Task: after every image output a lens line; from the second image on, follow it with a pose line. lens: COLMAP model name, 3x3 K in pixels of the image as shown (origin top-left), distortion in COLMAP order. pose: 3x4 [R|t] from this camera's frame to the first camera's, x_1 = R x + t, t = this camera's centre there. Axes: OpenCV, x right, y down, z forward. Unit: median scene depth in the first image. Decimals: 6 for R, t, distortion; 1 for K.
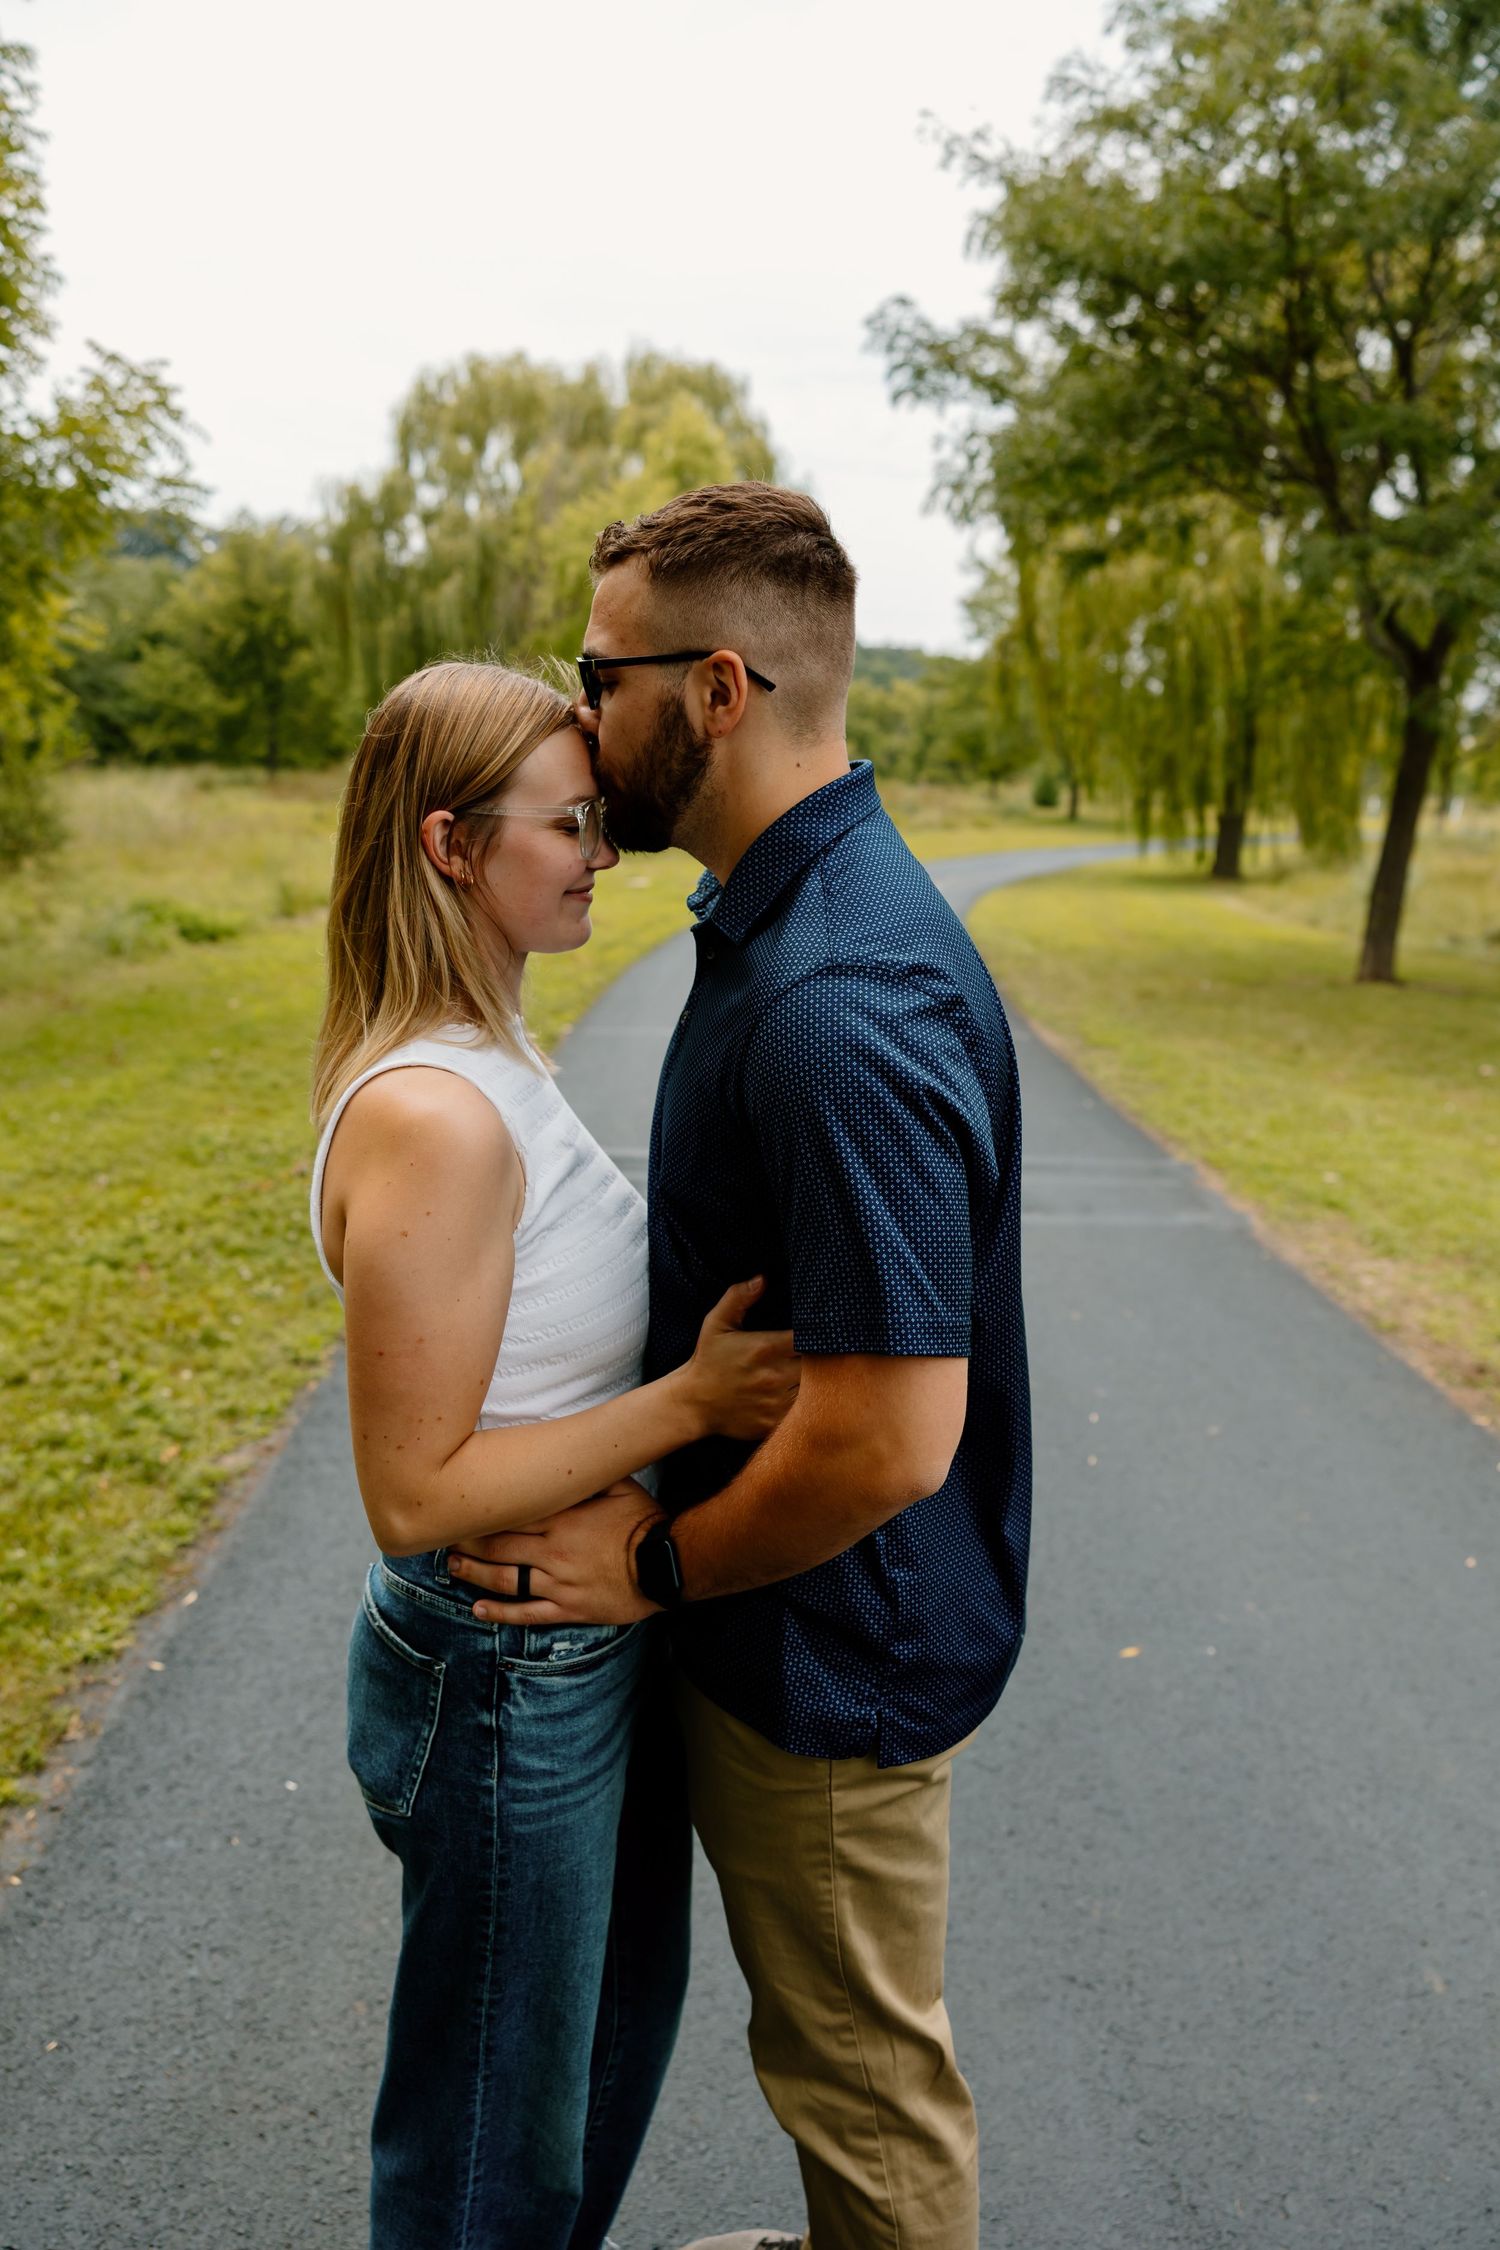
lens RADIAL K [[1721.3, 0, 736.6], [0, 1721.3, 1137.9], [0, 0, 1]] dist [0.001017, -0.002339]
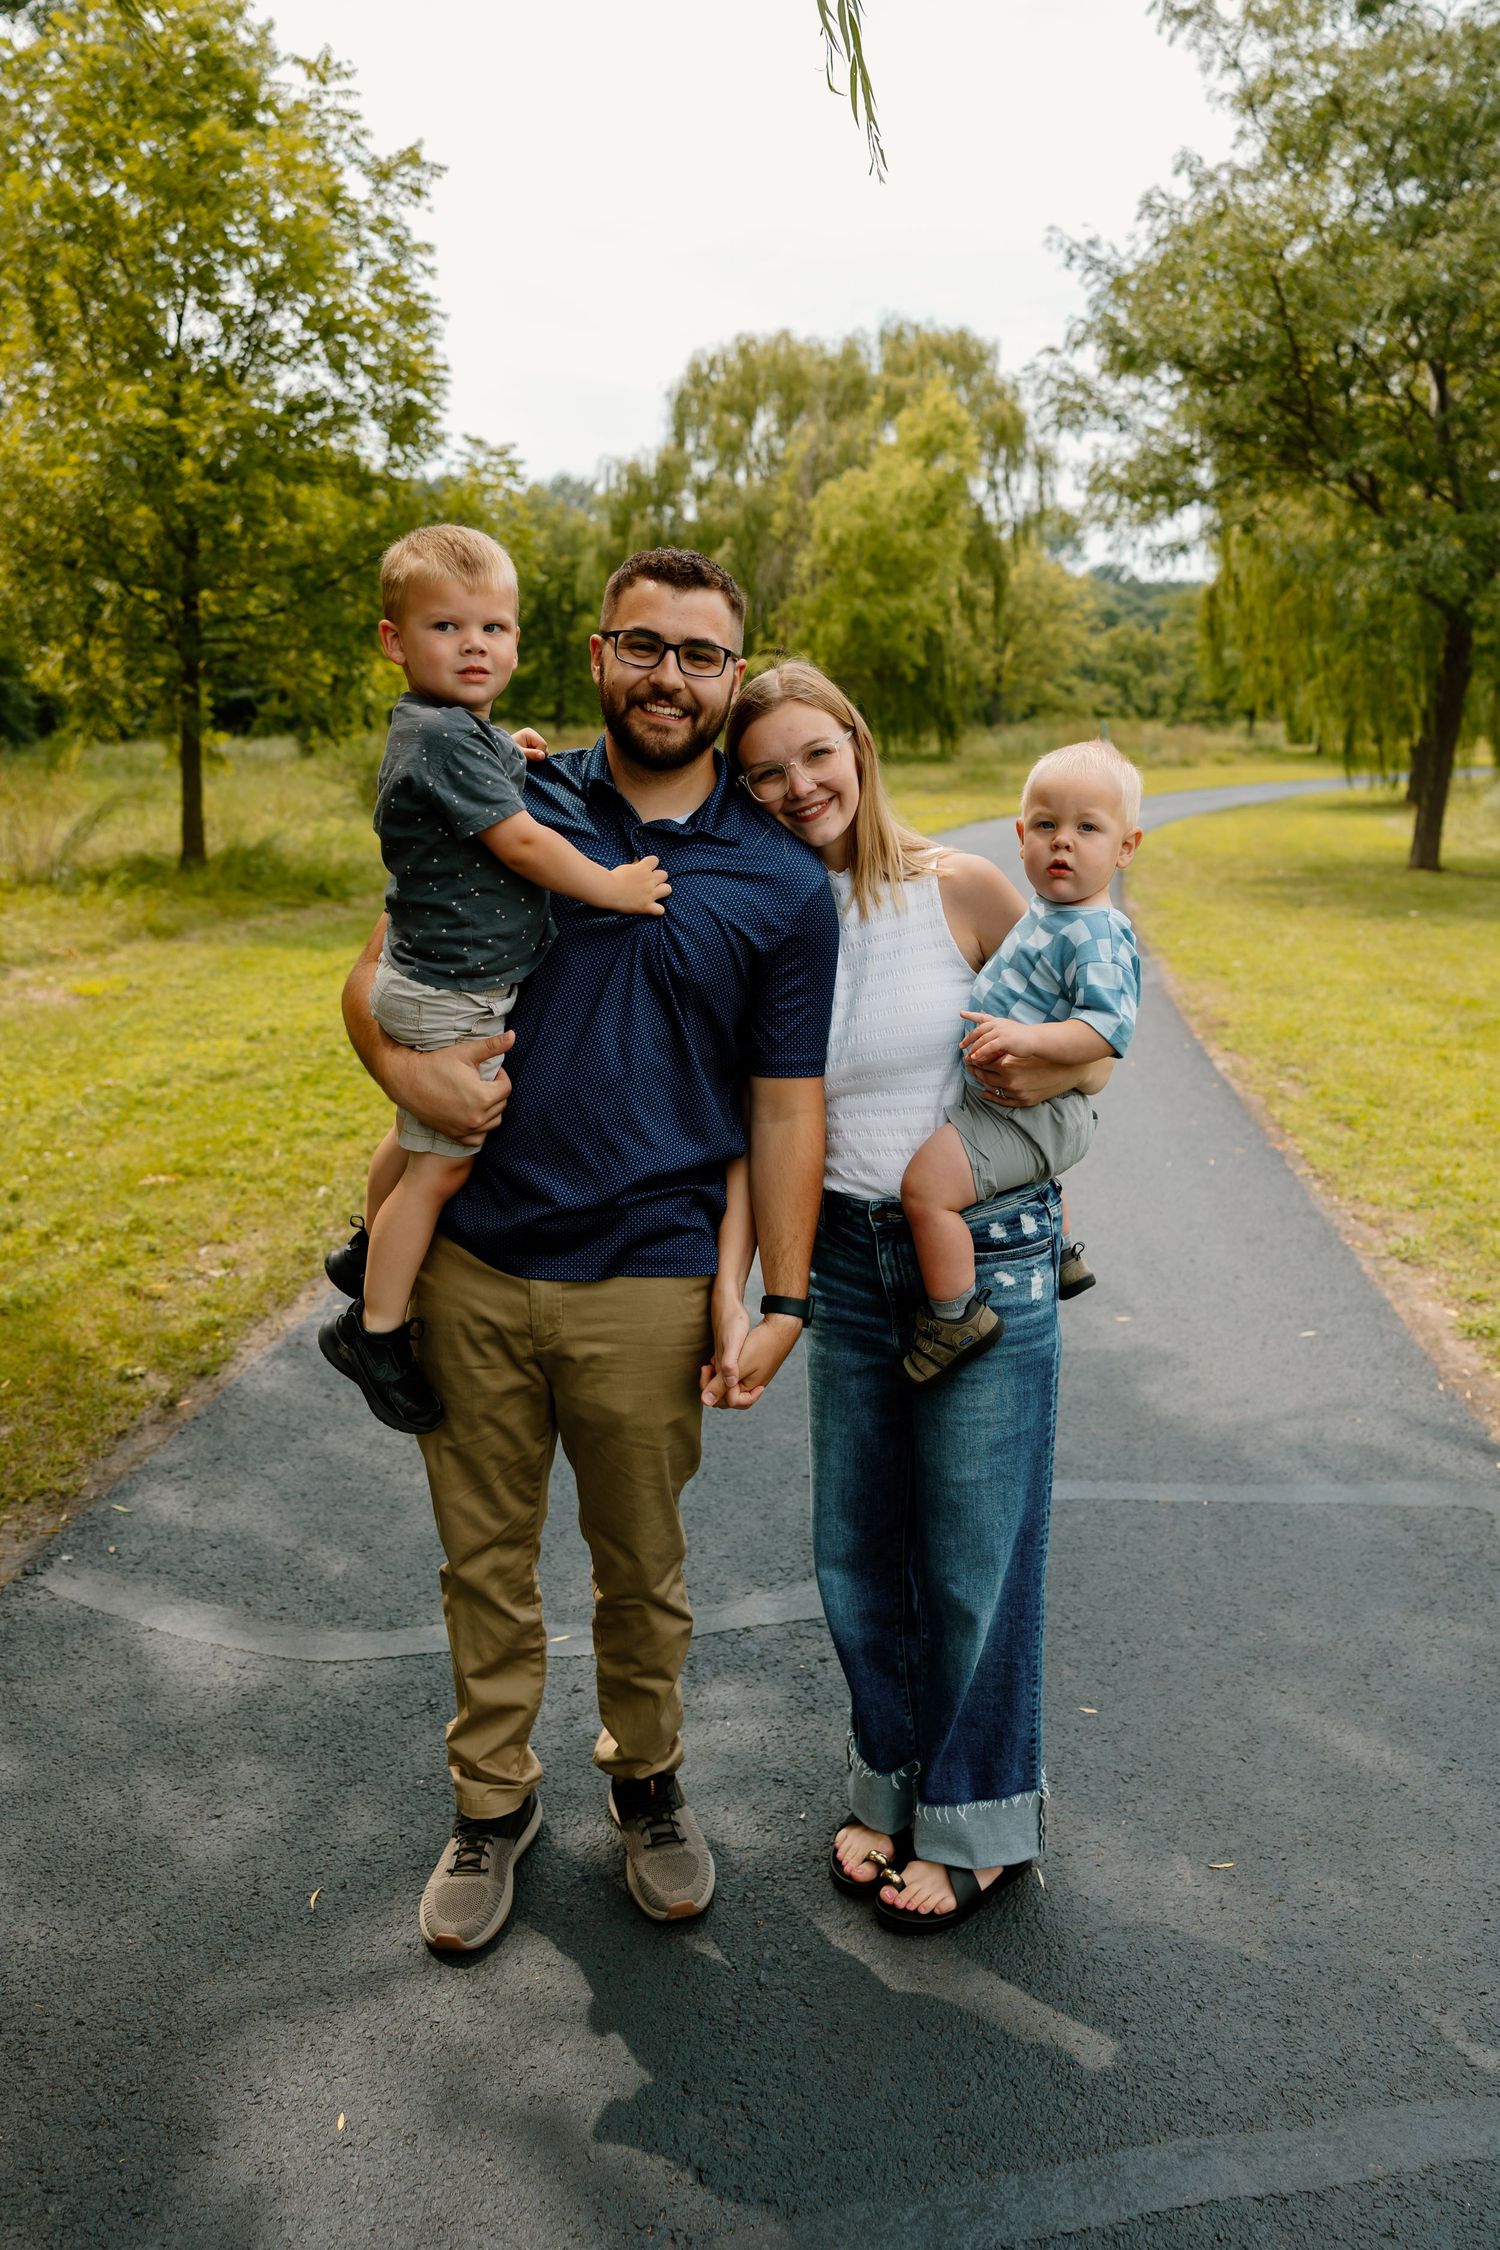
lens RADIAL K [[1750.7, 0, 759.1], [0, 1750.7, 1125.5], [0, 0, 1]] dist [0.006982, 0.006041]
pose [[0.989511, 0.006912, -0.144294, 0.021651], [-0.004240, 0.999814, 0.018820, 0.022765], [0.144397, -0.018011, 0.989356, -0.107120]]
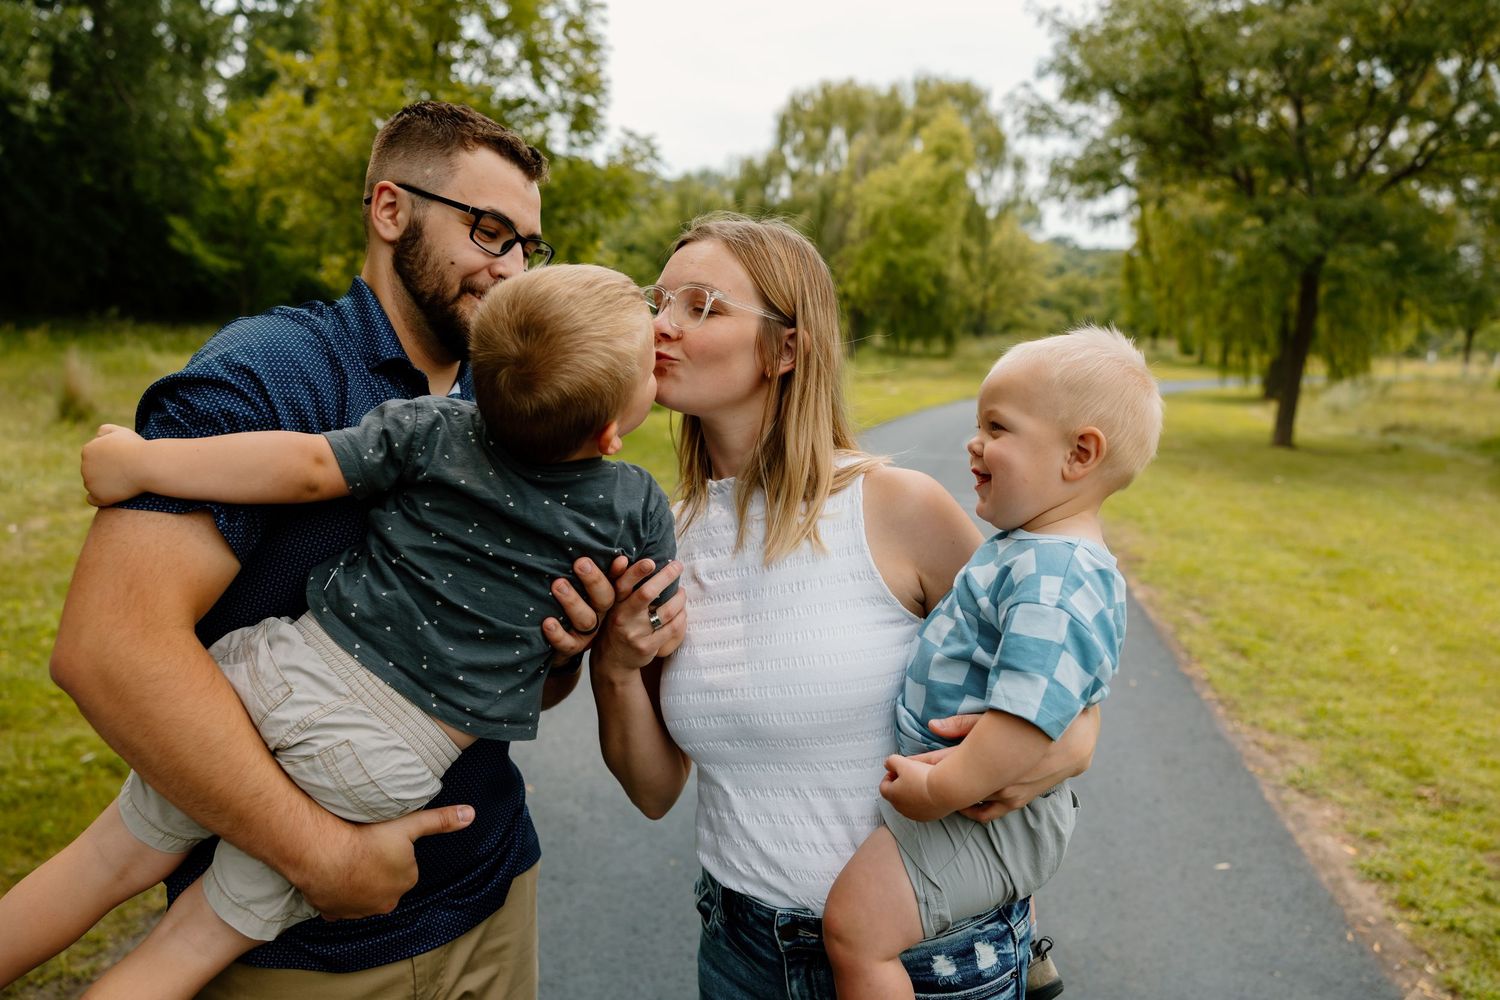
lens RADIAL K [[1152.5, 0, 750.0], [0, 1152.5, 500.0], [0, 0, 1]] dist [-0.004856, -0.000077]
pose [[0.978163, 0.040445, -0.203866, 0.022734], [-0.053140, 0.996948, -0.057183, 0.018579], [0.200931, 0.066768, 0.977327, -0.083258]]
